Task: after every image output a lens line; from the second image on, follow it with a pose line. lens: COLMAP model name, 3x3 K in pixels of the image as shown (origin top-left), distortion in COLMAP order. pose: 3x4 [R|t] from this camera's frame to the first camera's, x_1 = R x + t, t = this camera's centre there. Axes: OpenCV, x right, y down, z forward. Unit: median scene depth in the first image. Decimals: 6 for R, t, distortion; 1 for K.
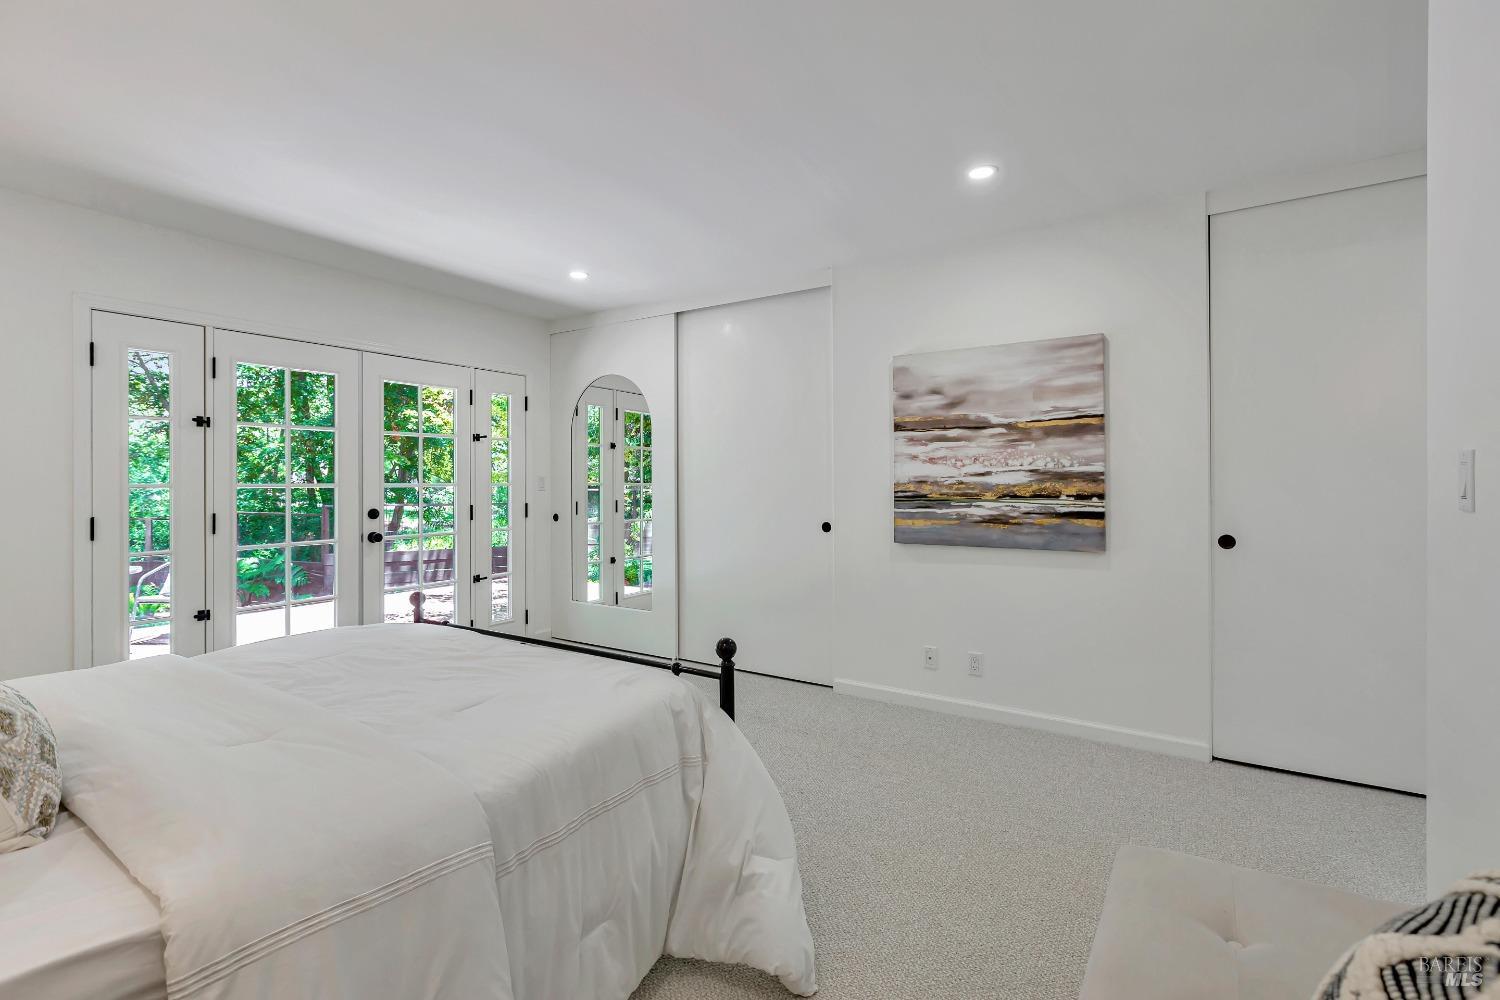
lens RADIAL K [[663.3, 0, 749.4], [0, 663.3, 482.8], [0, 0, 1]] dist [0.000501, 0.000100]
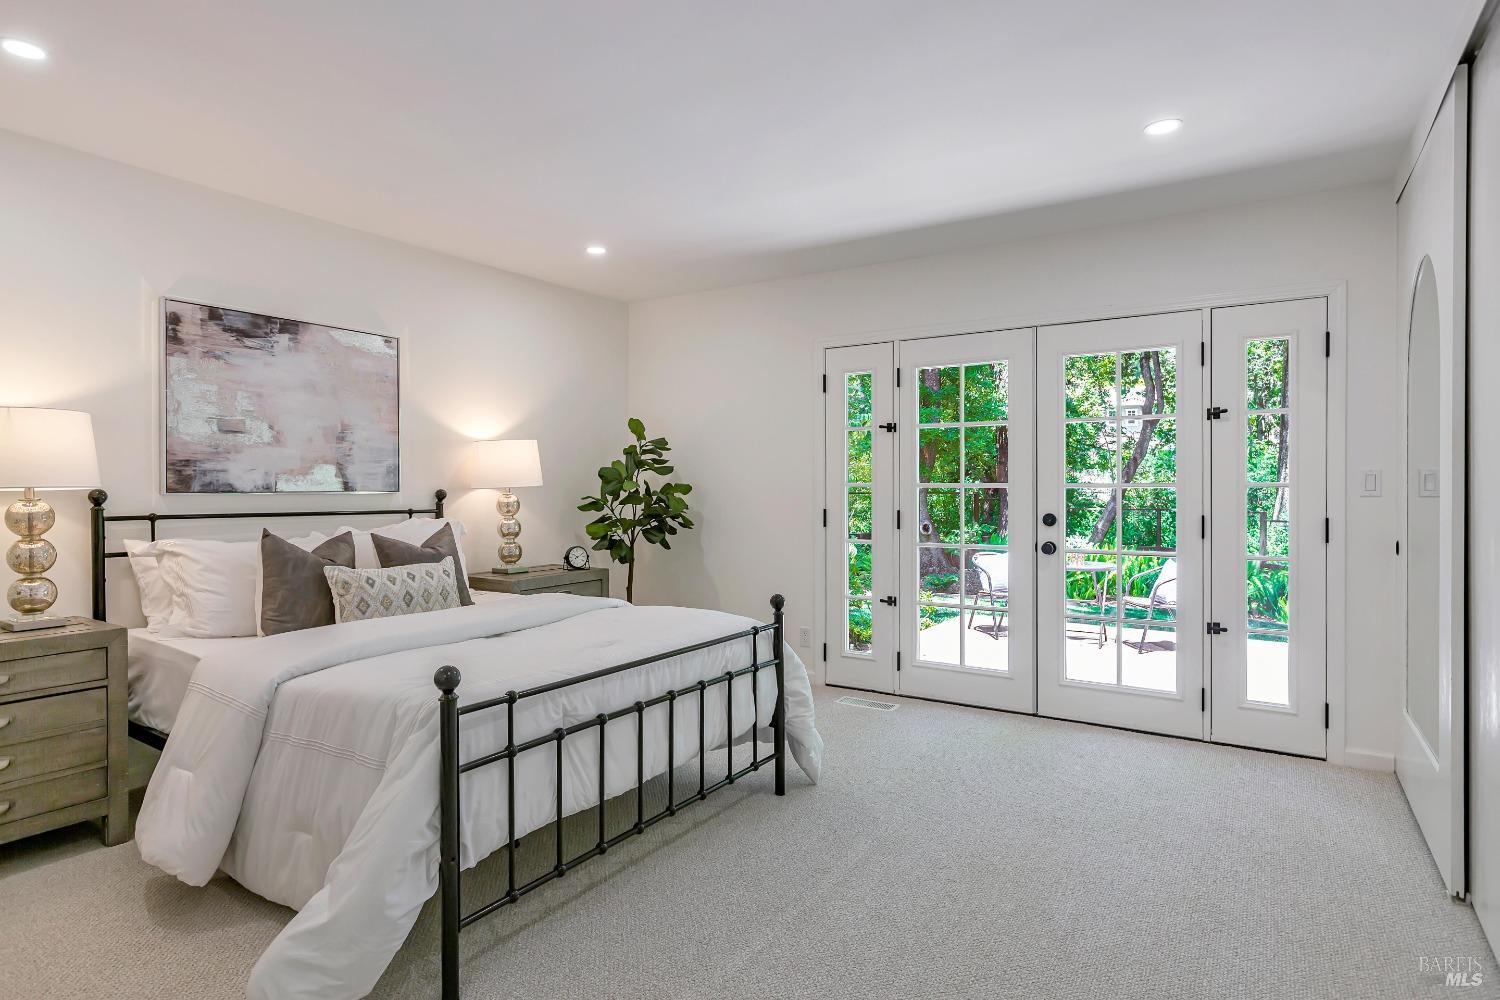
lens RADIAL K [[809.7, 0, 749.8], [0, 809.7, 484.7], [0, 0, 1]] dist [-0.002477, -0.000278]
pose [[0.013576, 0.001650, -0.999906, 0.466039], [-0.001312, 0.999998, 0.001633, 0.001813], [0.999907, 0.001290, 0.013579, 0.645295]]
